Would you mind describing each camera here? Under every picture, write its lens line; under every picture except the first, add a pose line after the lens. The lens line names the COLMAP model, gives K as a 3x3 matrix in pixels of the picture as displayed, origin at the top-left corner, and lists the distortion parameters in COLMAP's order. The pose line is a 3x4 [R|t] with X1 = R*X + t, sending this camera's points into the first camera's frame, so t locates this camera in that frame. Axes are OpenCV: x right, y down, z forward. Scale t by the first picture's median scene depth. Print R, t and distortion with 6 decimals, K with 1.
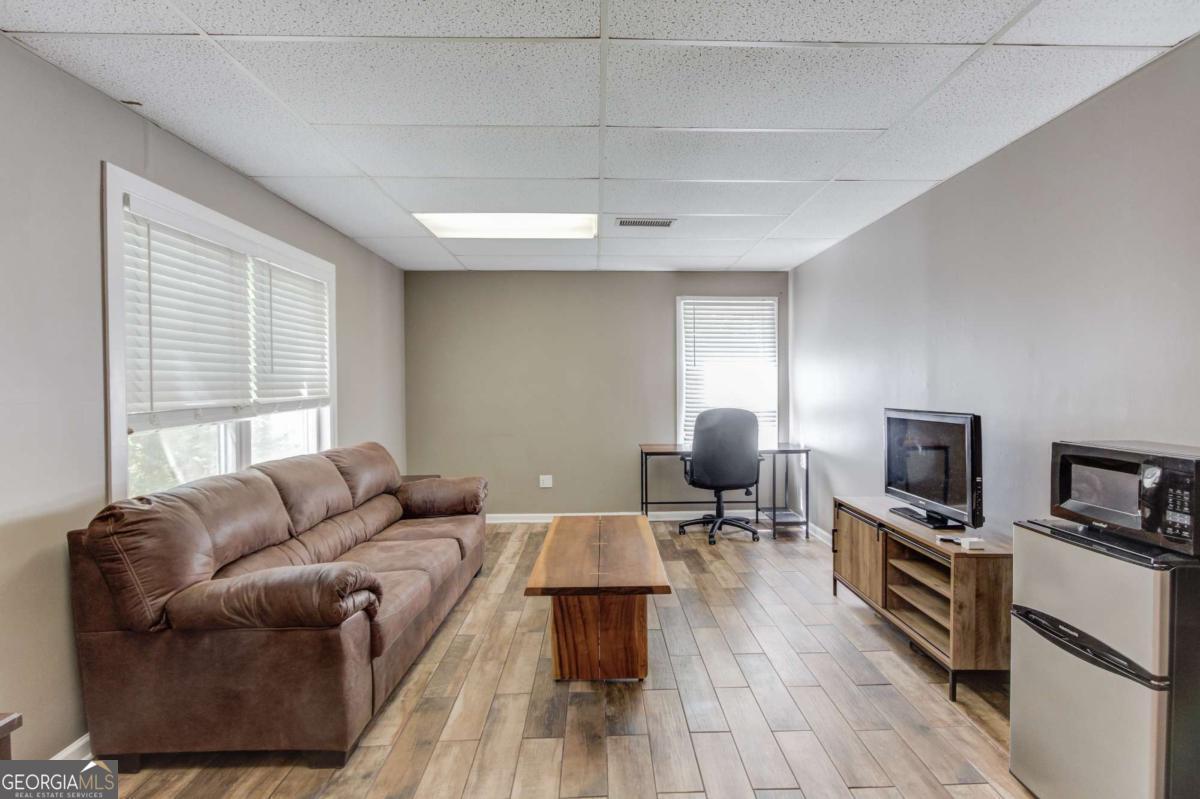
lens RADIAL K [[575.8, 0, 603.7], [0, 575.8, 388.0], [0, 0, 1]] dist [-0.001848, 0.009945]
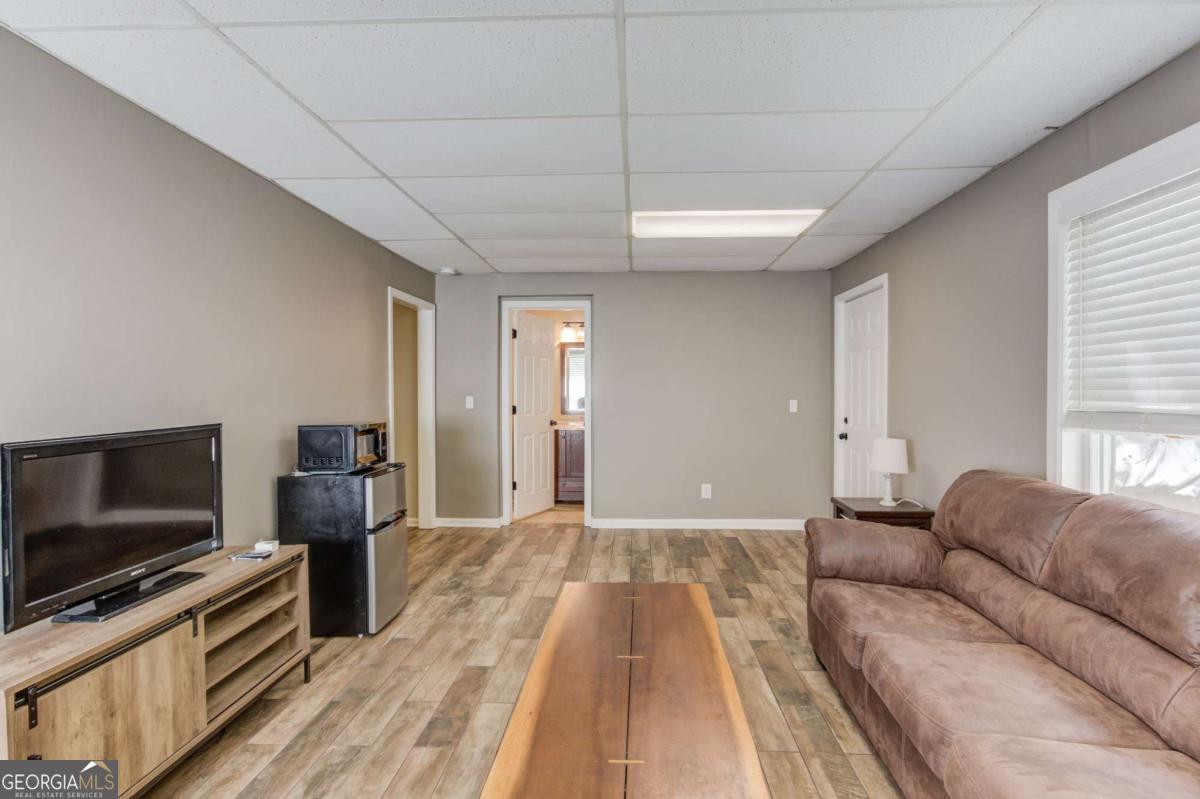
lens RADIAL K [[572.3, 0, 604.3], [0, 572.3, 404.0], [0, 0, 1]] dist [-0.016307, 0.025447]
pose [[-0.997687, 0.008509, 0.067437, -0.024370], [0.010379, 0.999570, 0.027432, -0.005016], [-0.067175, 0.028068, -0.997346, 1.764507]]
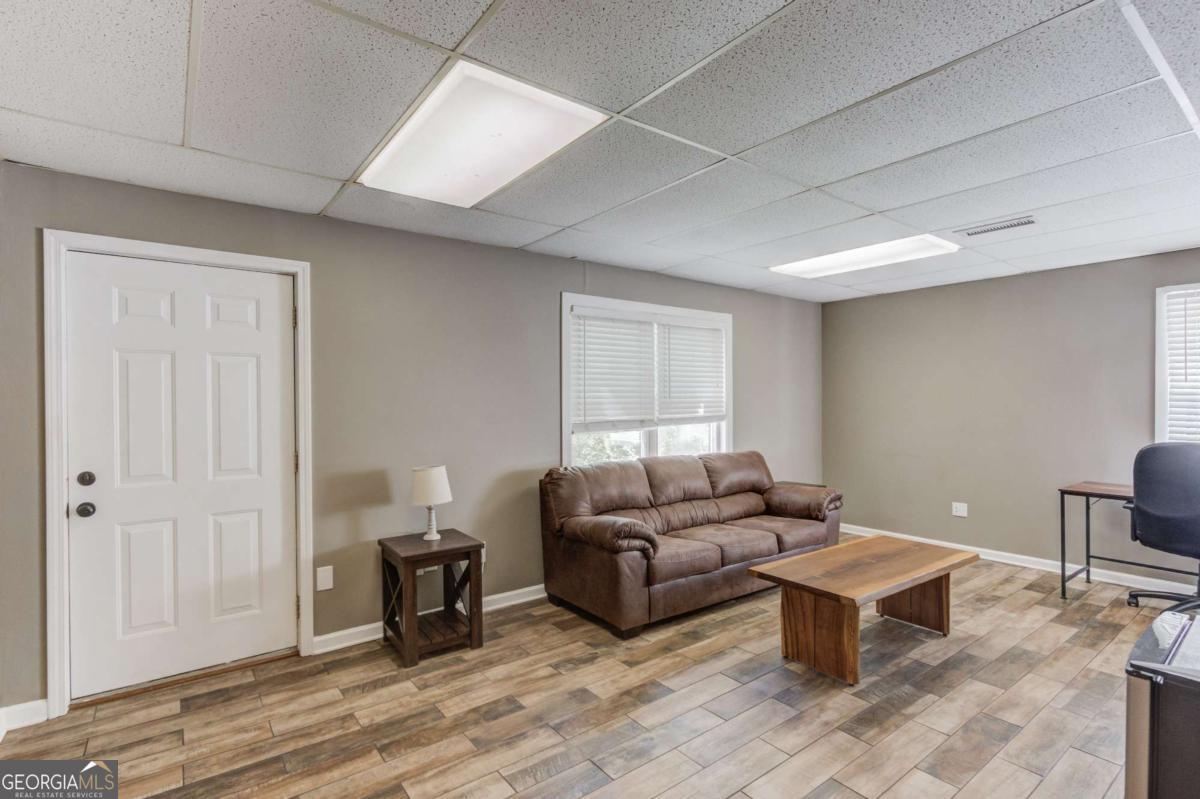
lens RADIAL K [[572.3, 0, 604.3], [0, 572.3, 404.0], [0, 0, 1]] dist [-0.016307, 0.025447]
pose [[0.594730, 0.011923, -0.803837, 0.610023], [-0.004851, 0.999925, 0.011242, -0.032054], [0.803911, -0.002787, 0.594744, -0.016042]]
